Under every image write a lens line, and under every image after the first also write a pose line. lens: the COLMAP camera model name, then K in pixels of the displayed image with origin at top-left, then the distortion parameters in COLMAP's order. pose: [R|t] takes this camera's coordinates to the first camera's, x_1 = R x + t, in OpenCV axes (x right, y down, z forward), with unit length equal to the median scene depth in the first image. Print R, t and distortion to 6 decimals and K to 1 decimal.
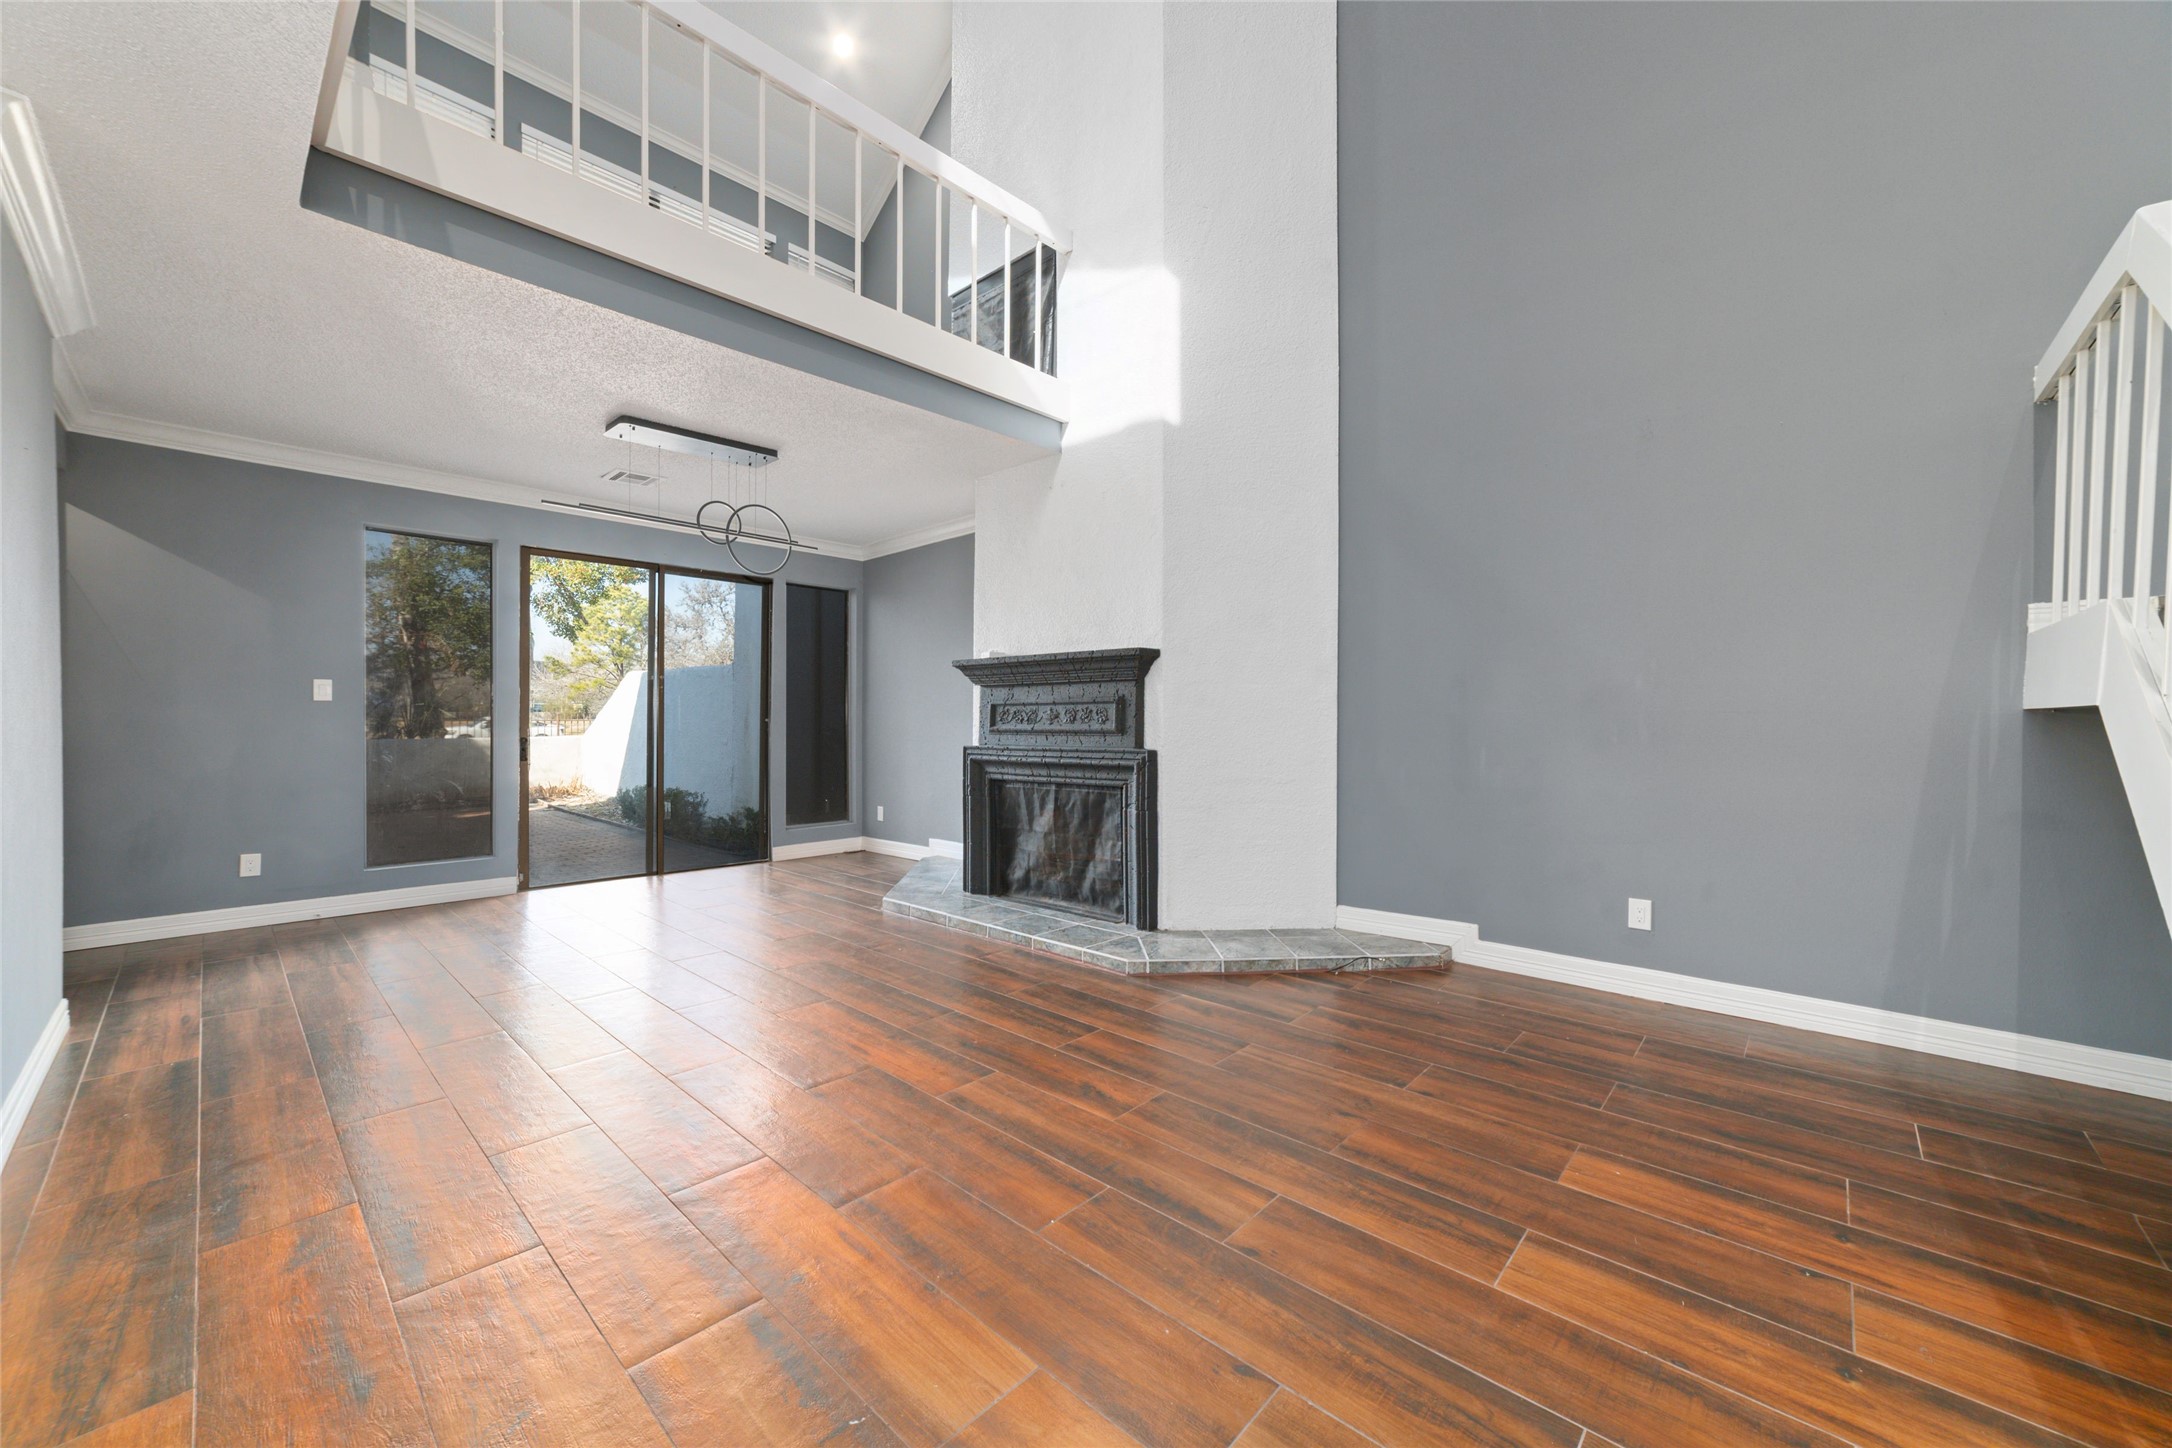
lens RADIAL K [[821.9, 0, 1087.4], [0, 821.9, 719.7], [0, 0, 1]] dist [-0.024681, 0.011189]
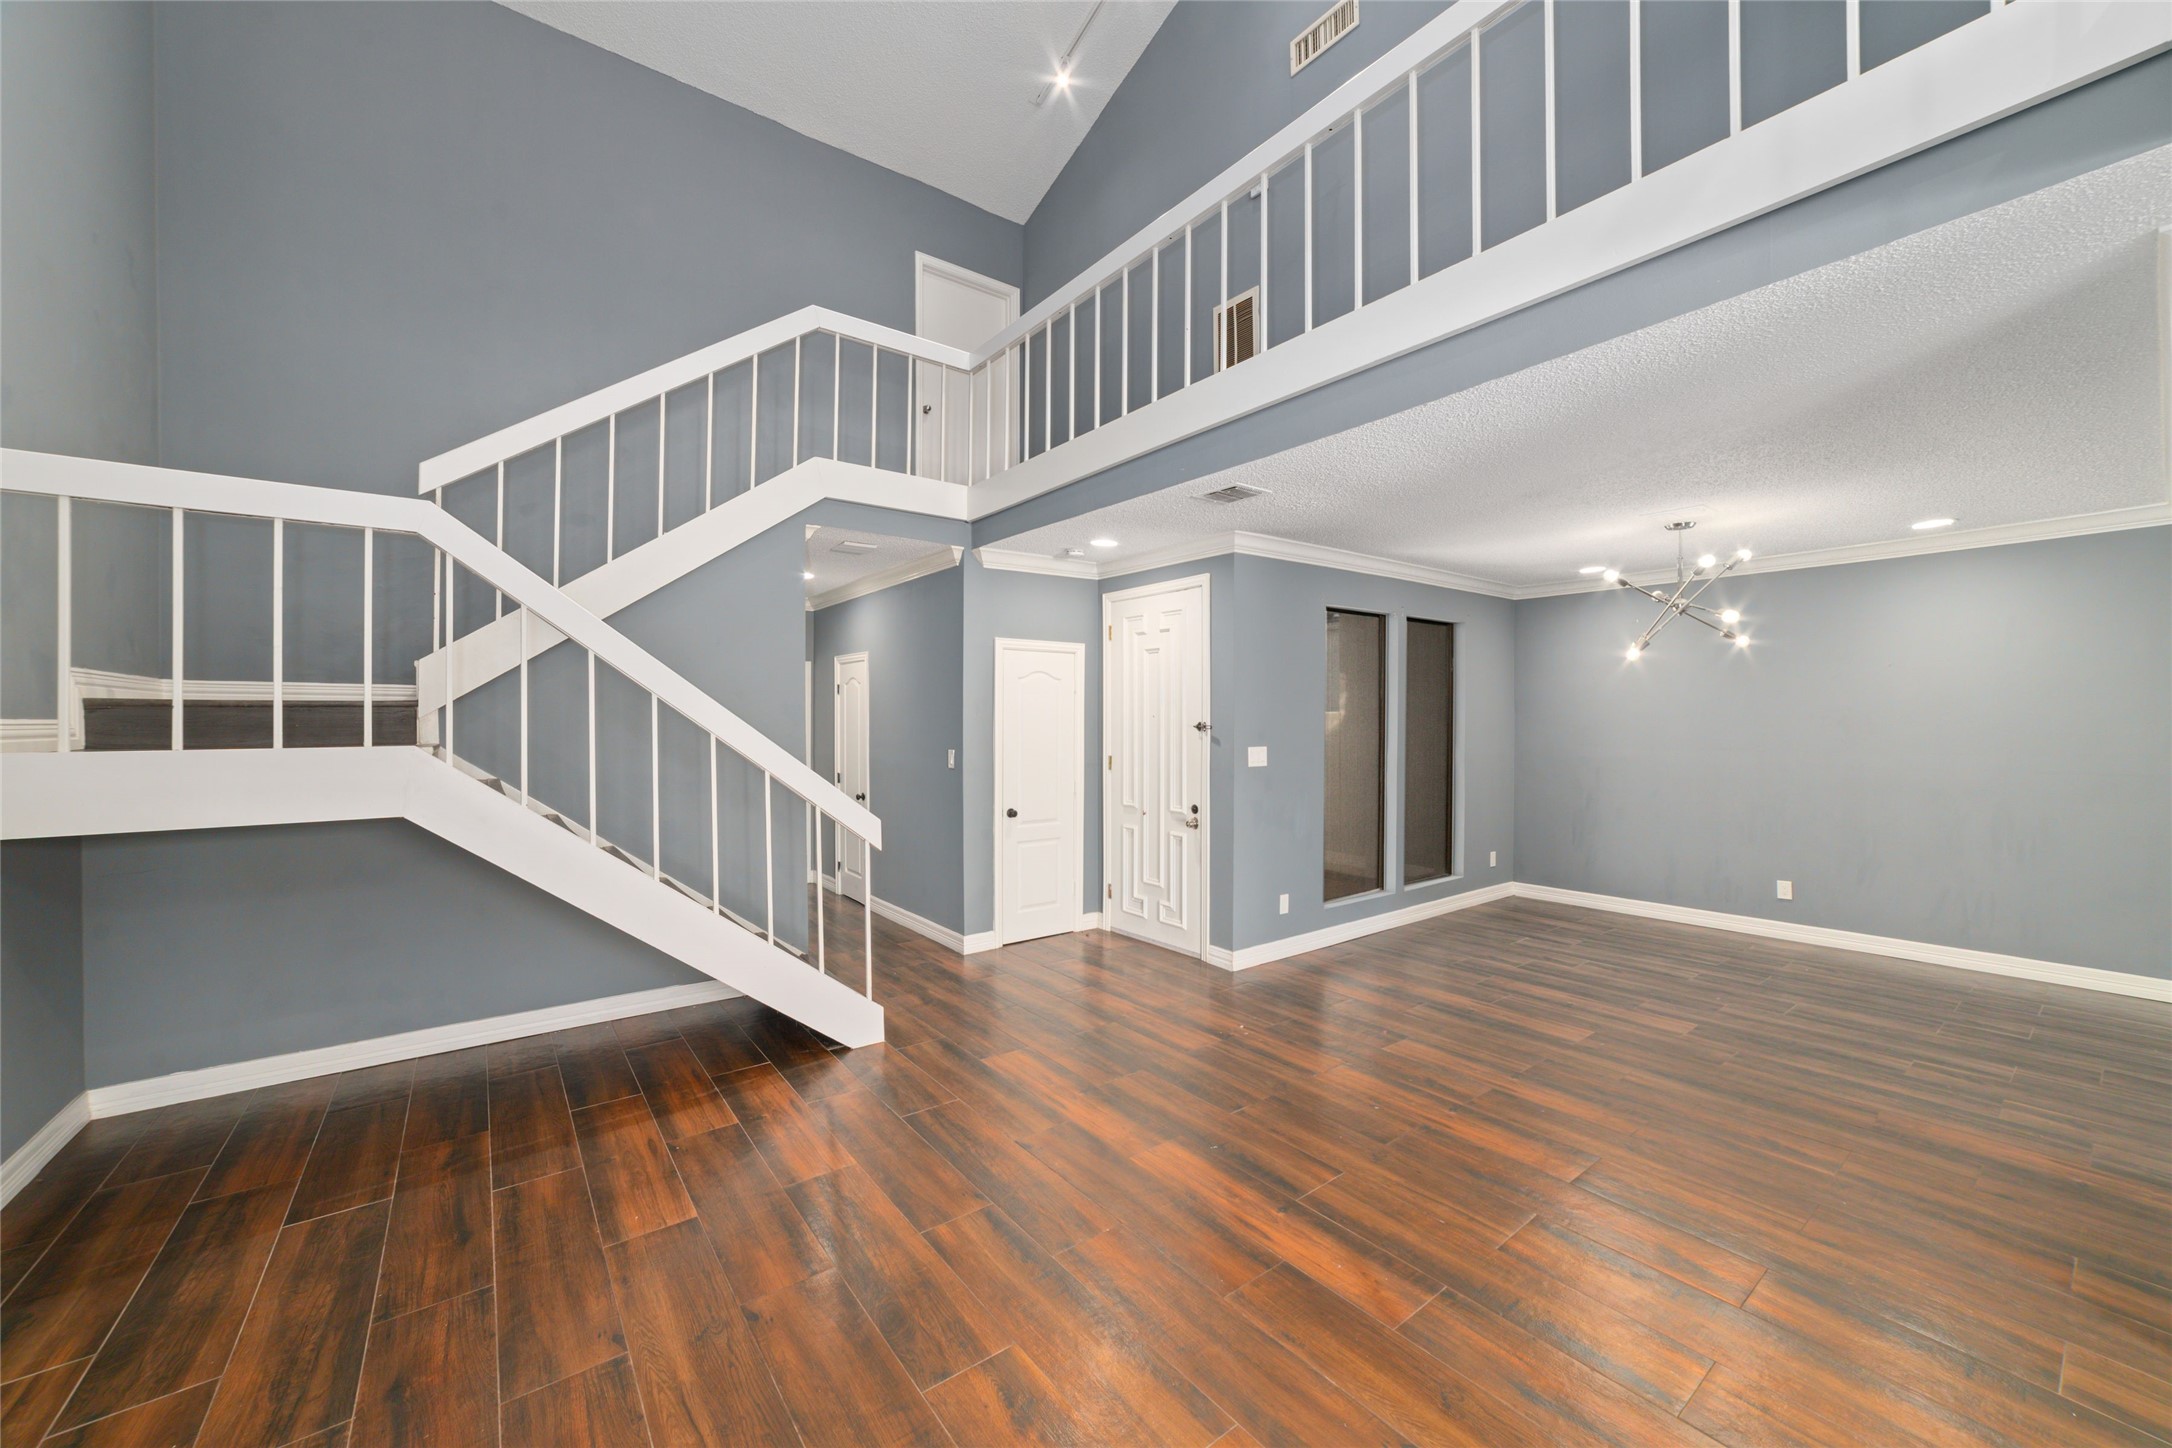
lens RADIAL K [[821.9, 0, 1087.4], [0, 821.9, 719.7], [0, 0, 1]] dist [-0.024681, 0.011189]
pose [[-0.984152, 0.000172, 0.177329, -0.171493], [0.000922, 0.999991, 0.004142, -0.144474], [-0.177327, 0.004240, -0.984143, 1.614226]]
